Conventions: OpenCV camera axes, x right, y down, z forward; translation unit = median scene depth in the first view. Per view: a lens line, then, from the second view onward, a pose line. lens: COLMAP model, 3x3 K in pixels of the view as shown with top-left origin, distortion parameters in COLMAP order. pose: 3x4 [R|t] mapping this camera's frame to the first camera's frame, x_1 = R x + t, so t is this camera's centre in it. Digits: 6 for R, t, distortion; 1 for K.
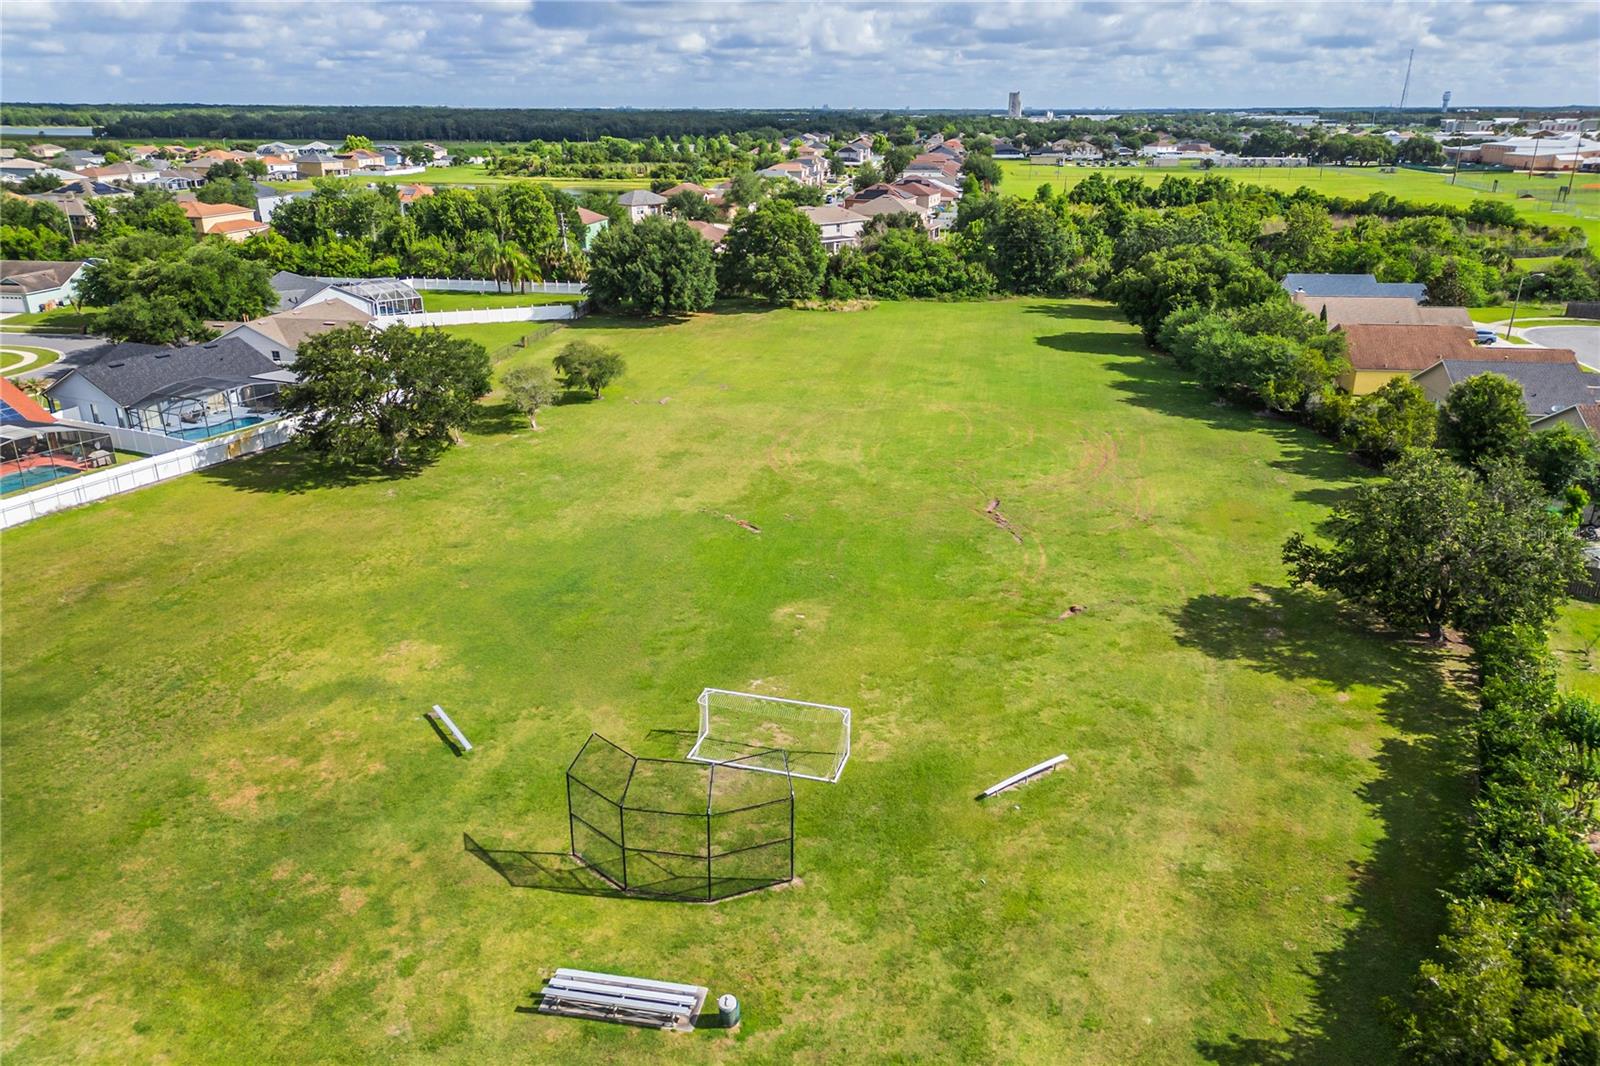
lens RADIAL K [[1111.4, 0, 805.6], [0, 1111.4, 555.1], [0, 0, 1]] dist [0.093185, -0.102024]
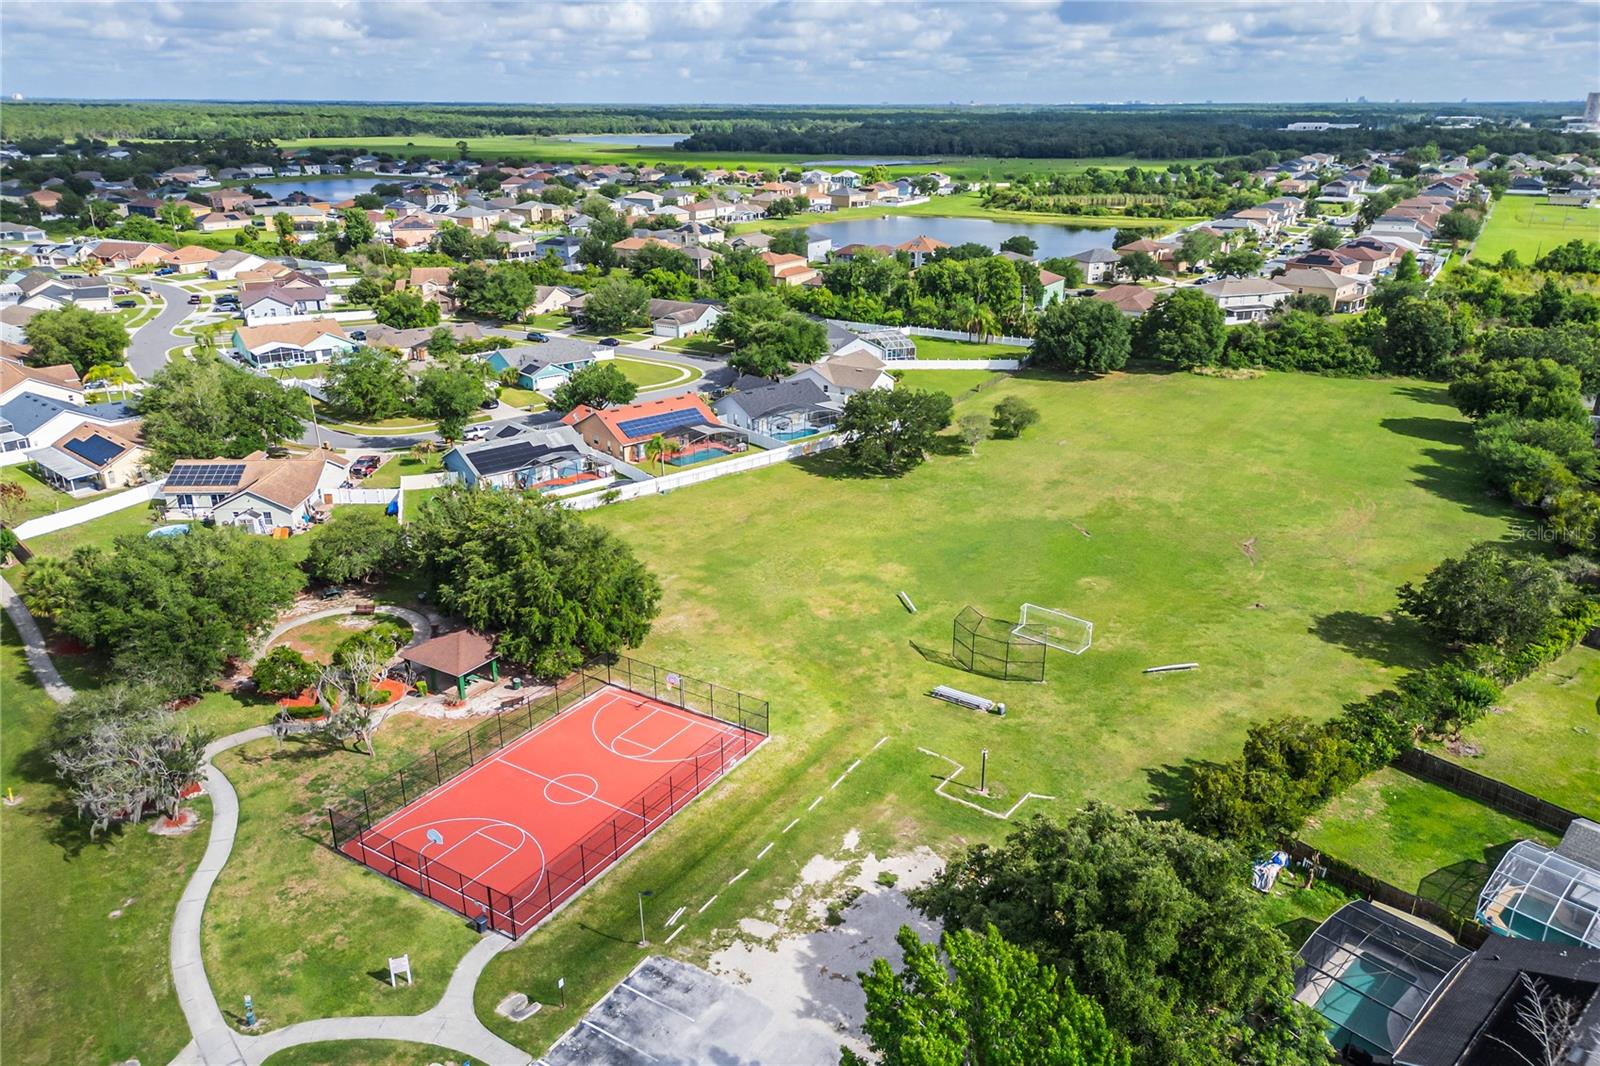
lens RADIAL K [[1111.4, 0, 805.6], [0, 1111.4, 555.1], [0, 0, 1]] dist [0.093185, -0.102024]
pose [[0.916400, 0.149140, -0.371440, 0.096821], [-0.147658, 0.988501, 0.032605, 0.007644], [0.372031, 0.024967, 0.927884, -0.359911]]
